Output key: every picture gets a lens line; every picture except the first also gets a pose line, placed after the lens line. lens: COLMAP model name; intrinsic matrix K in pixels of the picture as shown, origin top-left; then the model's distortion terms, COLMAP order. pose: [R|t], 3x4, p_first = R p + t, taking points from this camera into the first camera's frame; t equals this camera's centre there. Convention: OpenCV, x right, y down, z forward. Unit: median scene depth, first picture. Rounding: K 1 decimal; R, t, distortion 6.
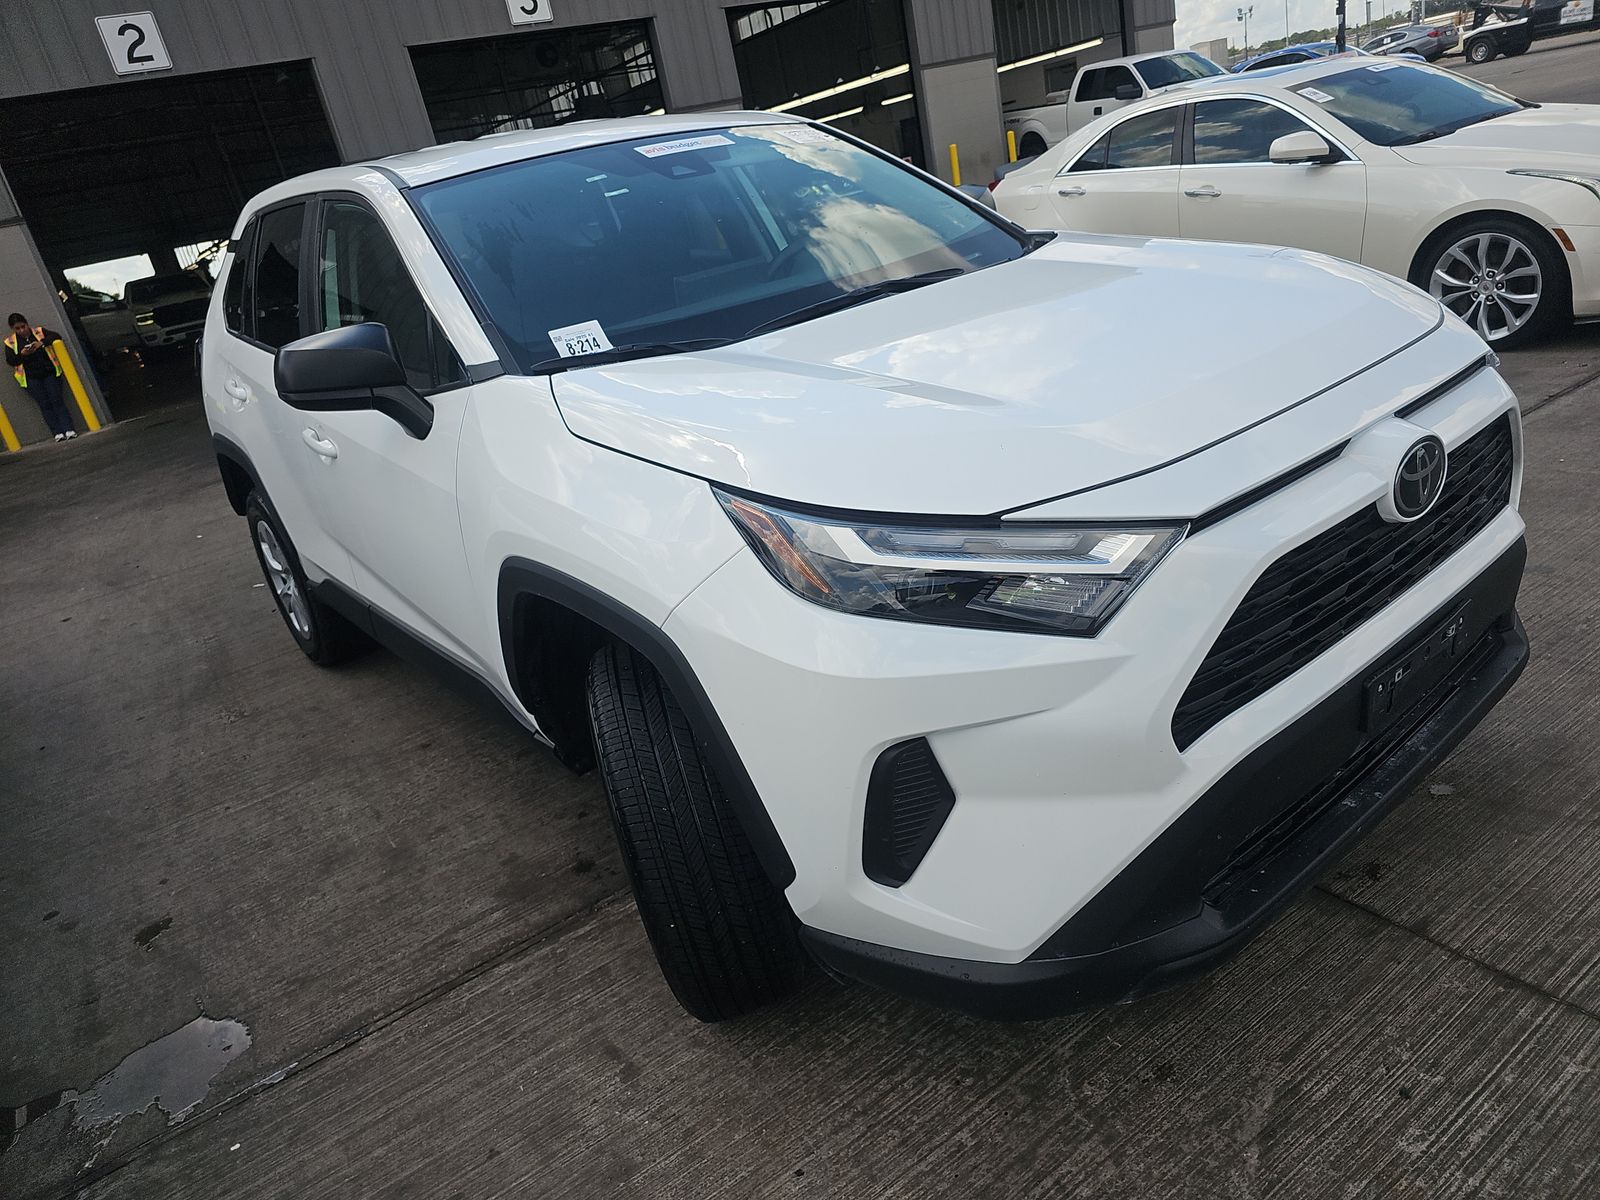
lens RADIAL K [[1066.8, 0, 794.1], [0, 1066.8, 573.1], [0, 0, 1]] dist [0.034102, -0.040858]
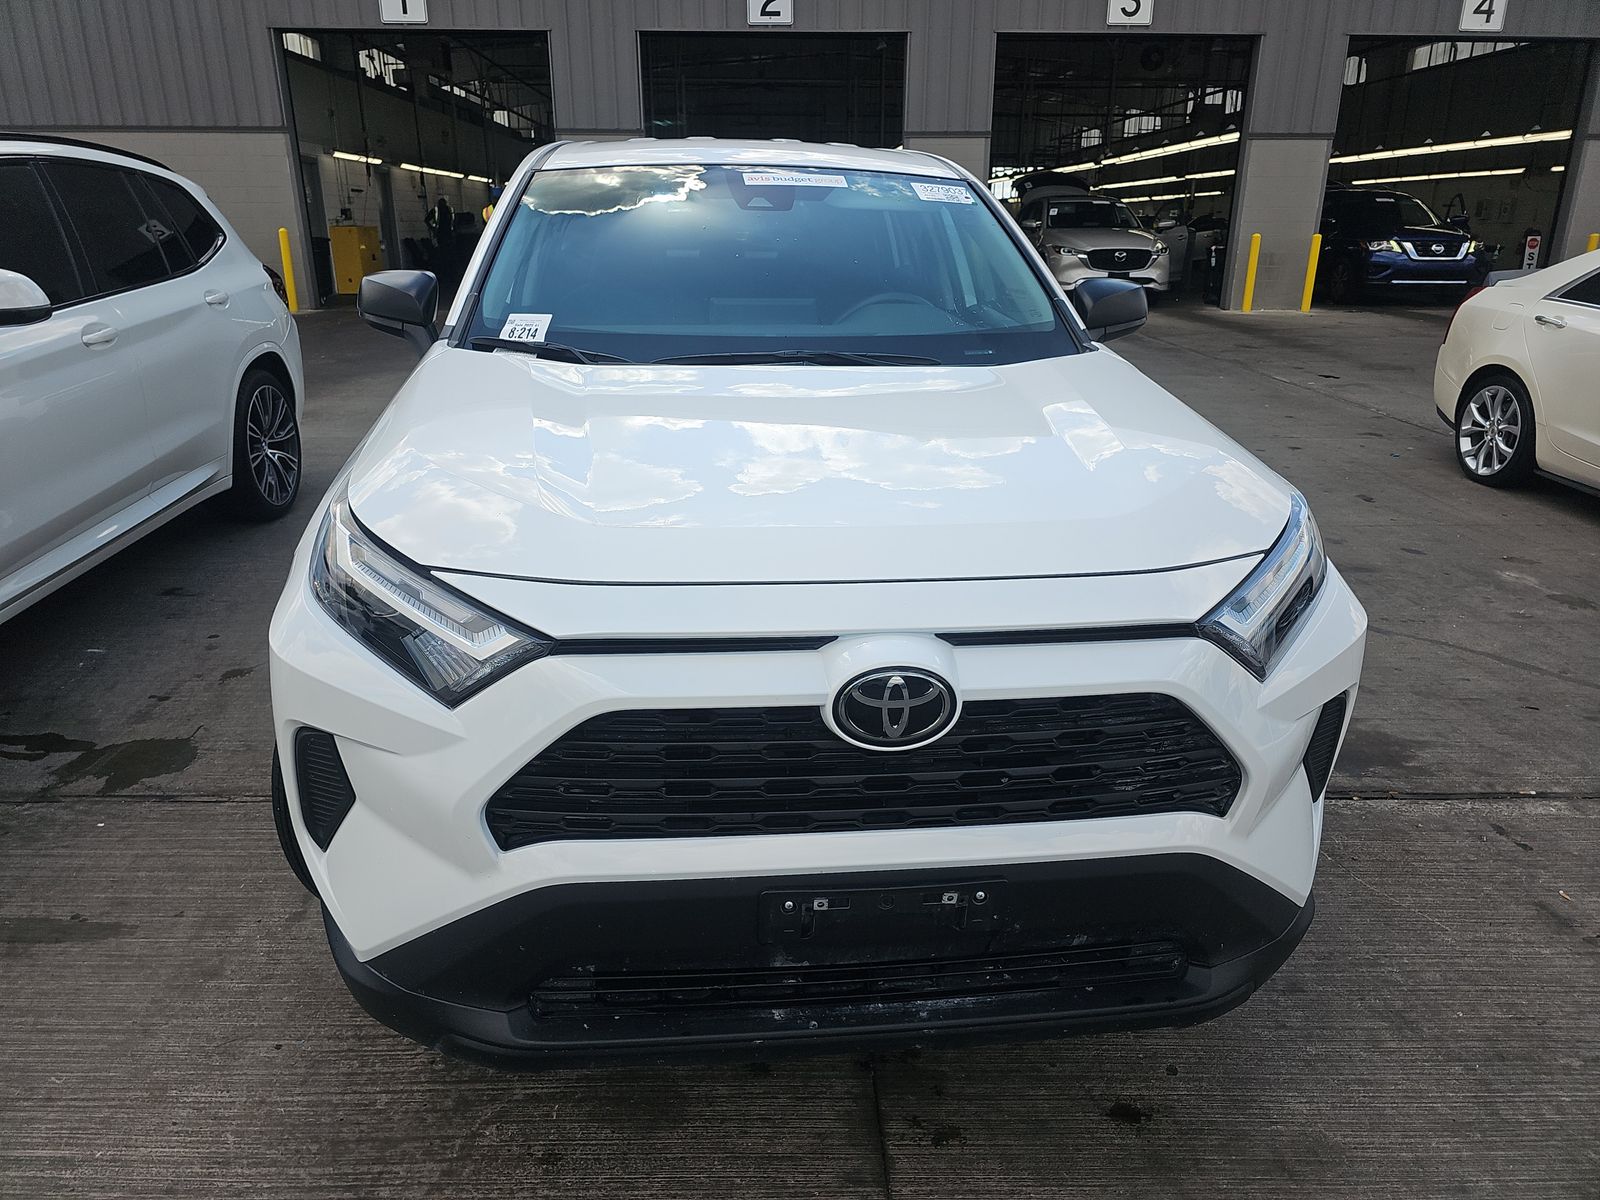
lens RADIAL K [[1066.8, 0, 794.1], [0, 1066.8, 573.1], [0, 0, 1]] dist [0.034102, -0.040858]
pose [[0.827396, 0.350123, -0.439123, 0.624822], [-0.344596, 0.933898, 0.095332, -0.179837], [0.443474, 0.072442, 0.893355, 0.125858]]
